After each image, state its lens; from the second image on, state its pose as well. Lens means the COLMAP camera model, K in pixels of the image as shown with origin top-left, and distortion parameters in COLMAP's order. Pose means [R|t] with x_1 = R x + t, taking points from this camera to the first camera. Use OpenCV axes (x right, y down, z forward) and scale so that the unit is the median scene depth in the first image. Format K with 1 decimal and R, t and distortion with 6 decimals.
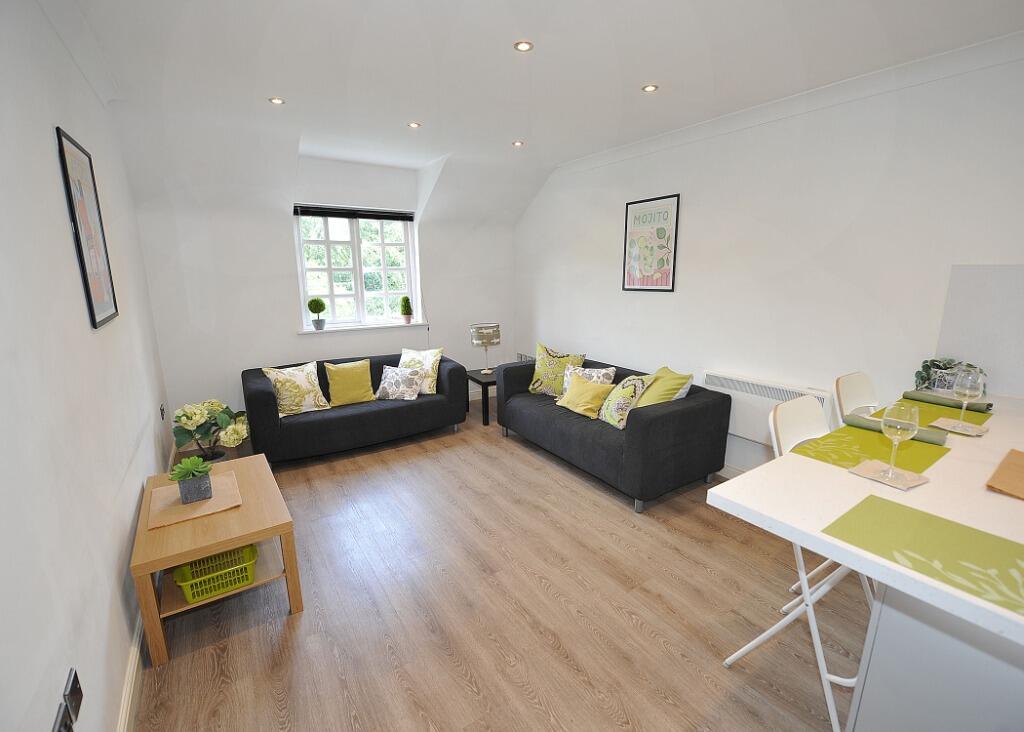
lens RADIAL K [[445.0, 0, 510.8], [0, 445.0, 366.8], [0, 0, 1]] dist [0.001630, -0.000113]
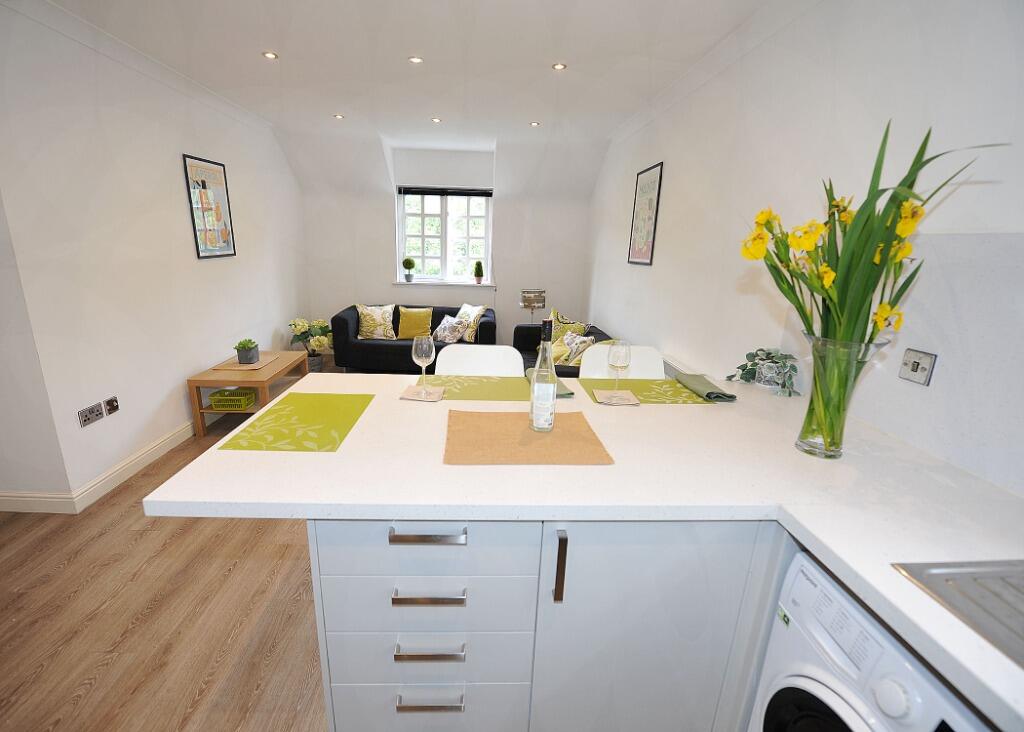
lens RADIAL K [[445.0, 0, 508.8], [0, 445.0, 366.1], [0, 0, 1]] dist [0.001630, -0.000113]
pose [[0.853786, 0.165402, -0.493651, 0.516019], [-0.140818, 0.986215, 0.086890, 0.005870], [0.501218, -0.004670, 0.865309, 0.003544]]
